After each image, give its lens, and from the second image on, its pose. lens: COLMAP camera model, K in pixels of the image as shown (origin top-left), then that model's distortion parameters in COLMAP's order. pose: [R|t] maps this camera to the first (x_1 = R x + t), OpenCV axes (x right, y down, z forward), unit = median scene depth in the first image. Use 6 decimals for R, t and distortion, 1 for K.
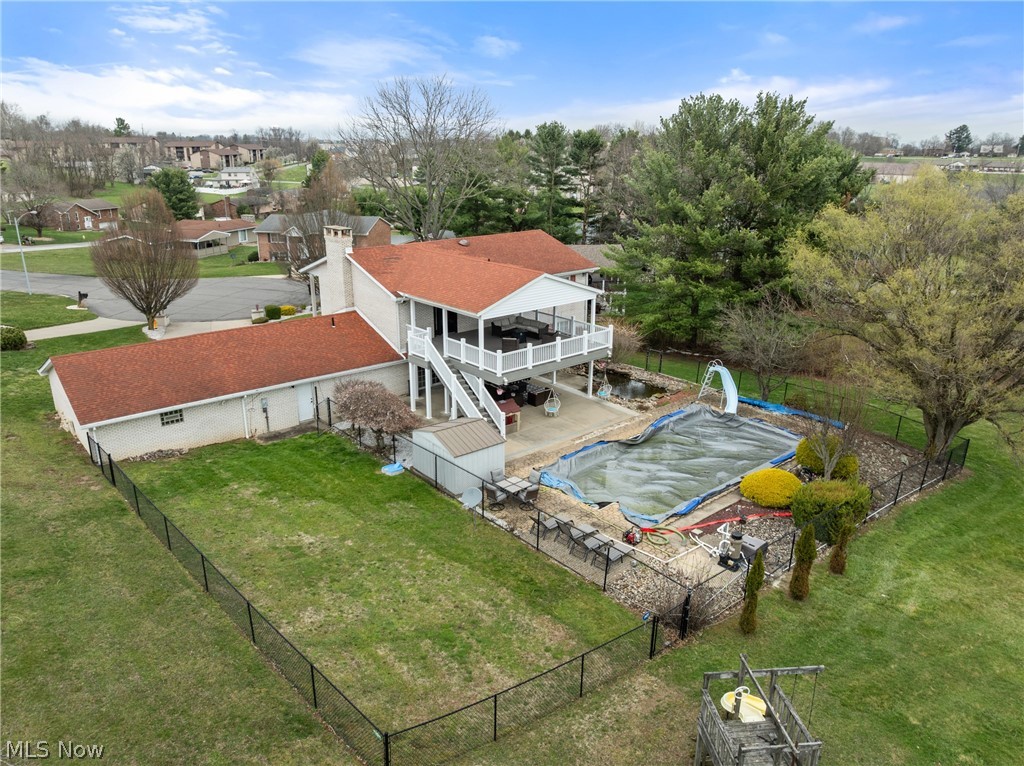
lens RADIAL K [[723.8, 0, 519.0], [0, 723.8, 383.5], [0, 0, 1]] dist [-0.046590, 0.006065]
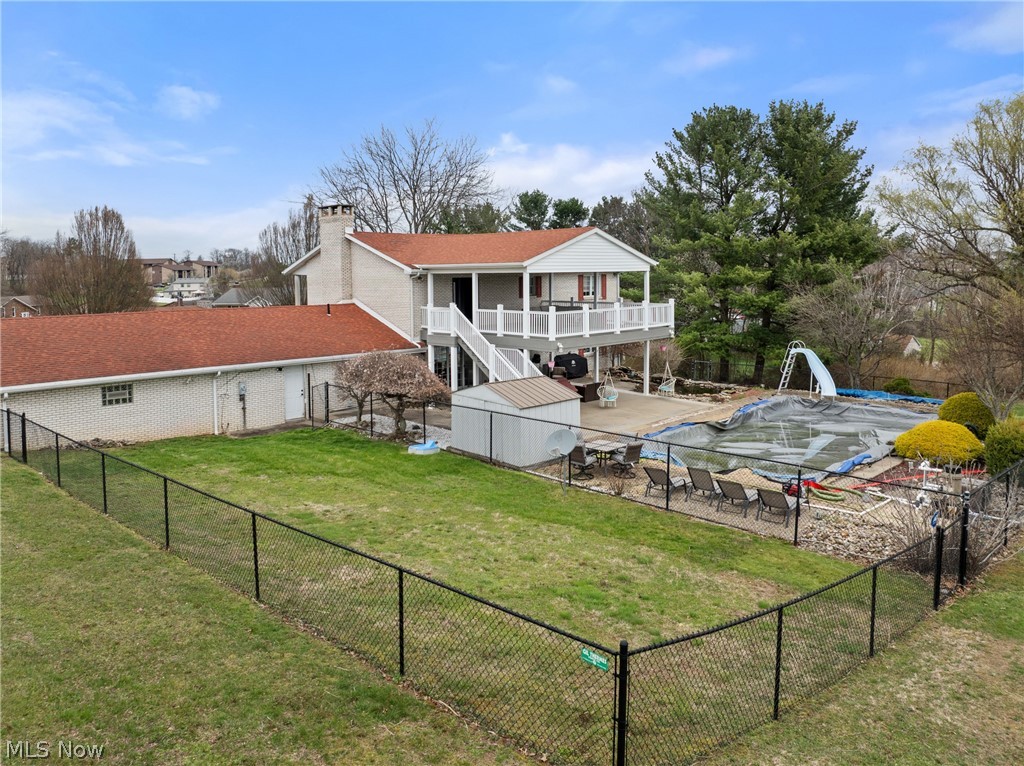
lens RADIAL K [[723.8, 0, 501.5], [0, 723.8, 338.7], [0, 0, 1]] dist [-0.046590, 0.006065]
pose [[0.997974, -0.019774, 0.060471, -0.126523], [0.035360, 0.962545, -0.268807, 0.191846], [-0.052890, 0.270401, 0.961294, 0.244082]]
